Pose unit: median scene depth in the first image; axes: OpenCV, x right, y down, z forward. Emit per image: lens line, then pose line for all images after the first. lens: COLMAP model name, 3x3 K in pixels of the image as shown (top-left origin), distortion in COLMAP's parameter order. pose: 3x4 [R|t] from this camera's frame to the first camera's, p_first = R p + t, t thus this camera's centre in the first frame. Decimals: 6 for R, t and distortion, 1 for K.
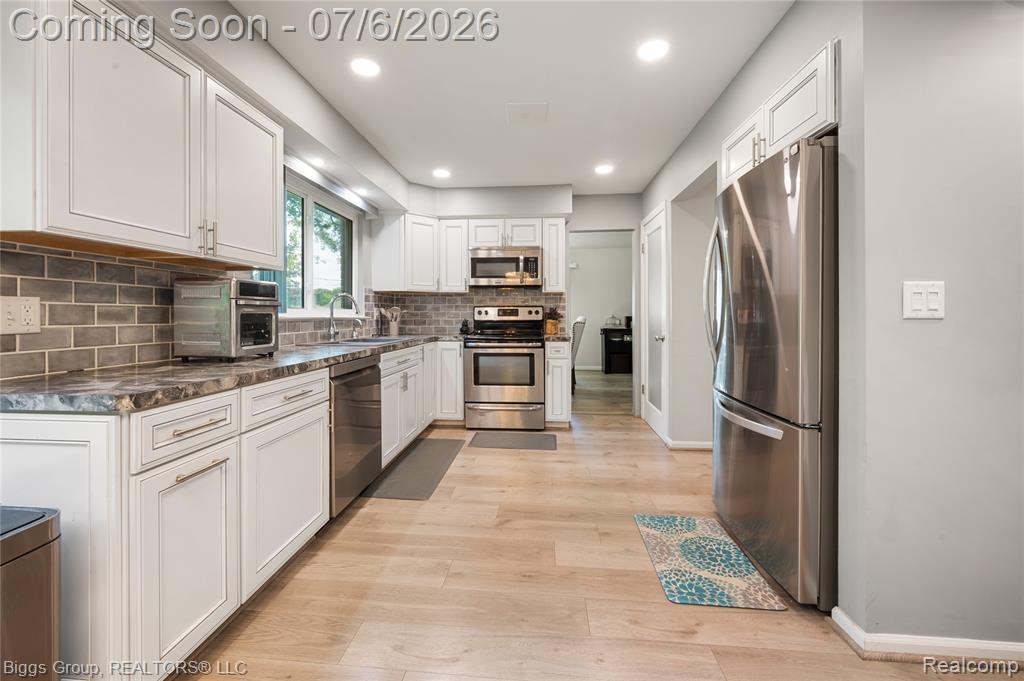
lens RADIAL K [[410.3, 0, 508.3], [0, 410.3, 313.0], [0, 0, 1]] dist [-0.003705, -0.000425]
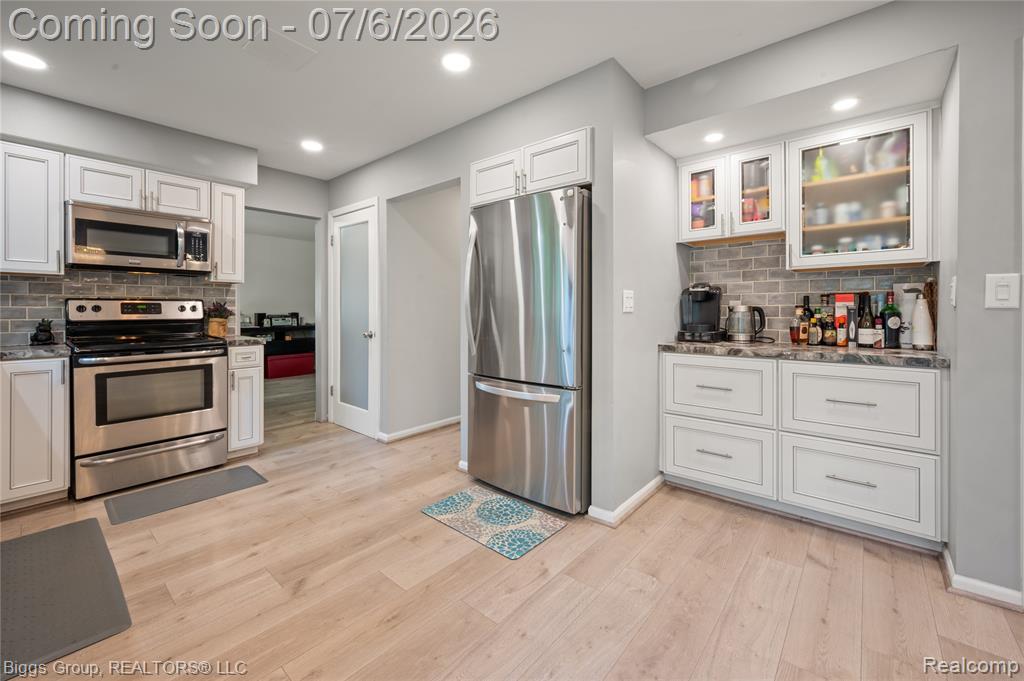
lens RADIAL K [[410.3, 0, 508.0], [0, 410.3, 309.7], [0, 0, 1]] dist [-0.003705, -0.000425]
pose [[0.584210, 0.001689, 0.811600, -0.219503], [-0.000706, 0.999999, -0.001572, 0.001667], [-0.811602, 0.000346, 0.584211, 0.136206]]
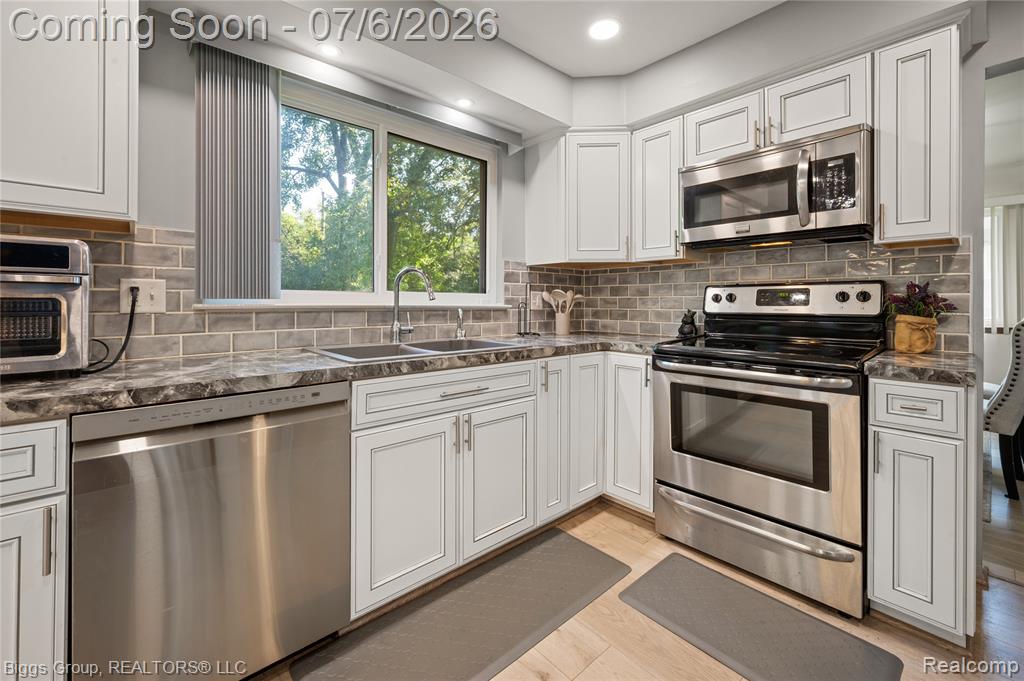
lens RADIAL K [[410.3, 0, 505.9], [0, 410.3, 305.6], [0, 0, 1]] dist [-0.003705, -0.000425]
pose [[0.725647, 0.007661, -0.688024, 0.103269], [0.000278, 0.999935, 0.011428, 0.003085], [0.688067, -0.008484, 0.725598, 0.518697]]
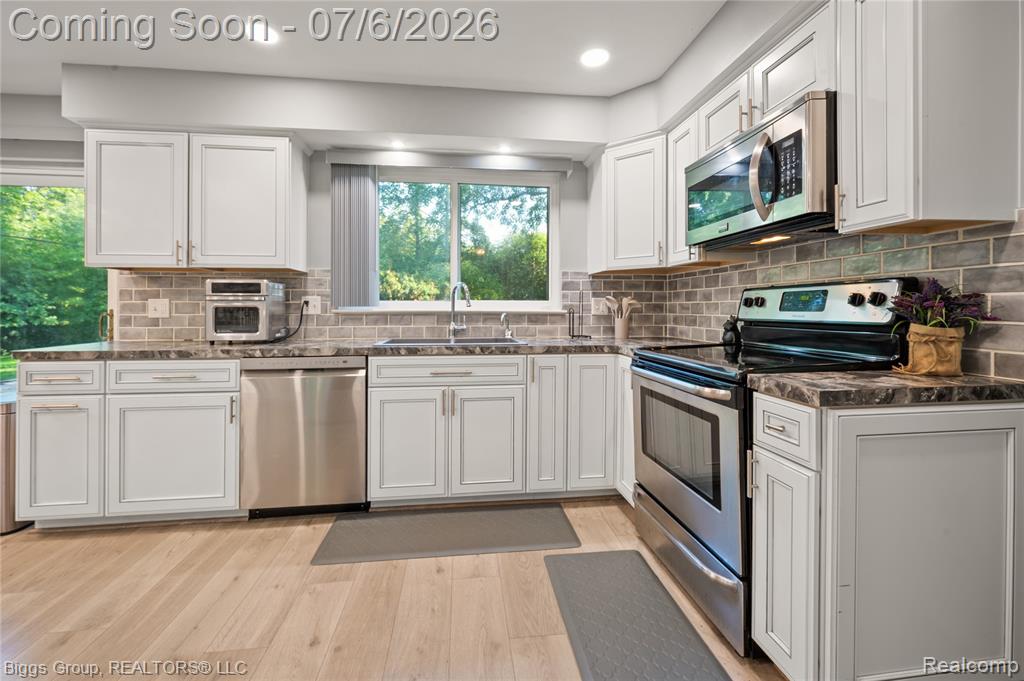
lens RADIAL K [[410.3, 0, 511.8], [0, 410.3, 312.3], [0, 0, 1]] dist [-0.003705, -0.000425]
pose [[0.214949, 0.009985, -0.976574, 0.357649], [0.005706, 0.999918, 0.011480, 0.003938], [0.976609, -0.008040, 0.214874, 0.741349]]
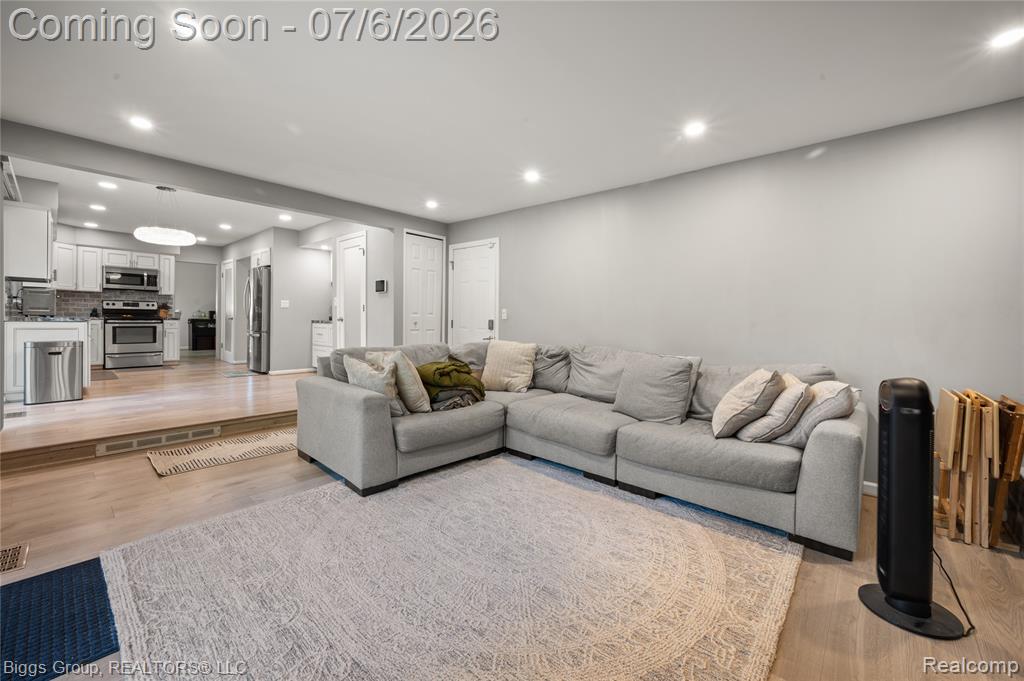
lens RADIAL K [[410.3, 0, 516.5], [0, 410.3, 319.7], [0, 0, 1]] dist [-0.003705, -0.000425]
pose [[0.596940, 0.005608, 0.802267, -0.464463], [-0.015588, 0.999868, 0.004609, 0.032880], [-0.802135, -0.015257, 0.596948, -1.497294]]
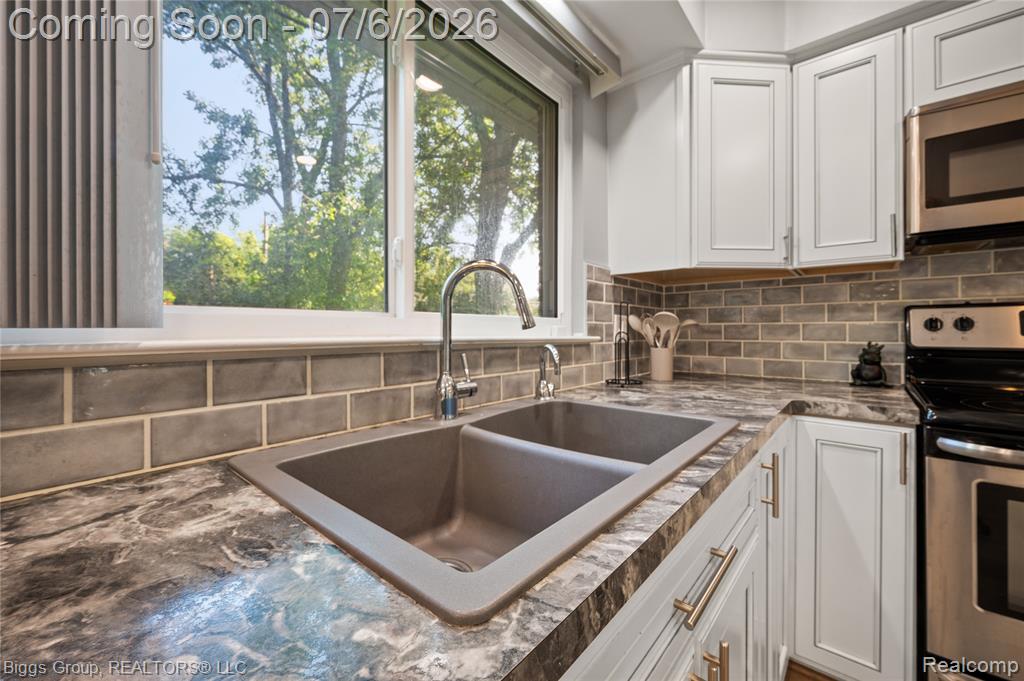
lens RADIAL K [[410.3, 0, 514.5], [0, 410.3, 331.8], [0, 0, 1]] dist [-0.003705, -0.000425]
pose [[0.807275, 0.001460, -0.590174, -0.165921], [0.003226, 0.999971, 0.006888, 0.002110], [0.590167, -0.007464, 0.807247, 0.621390]]
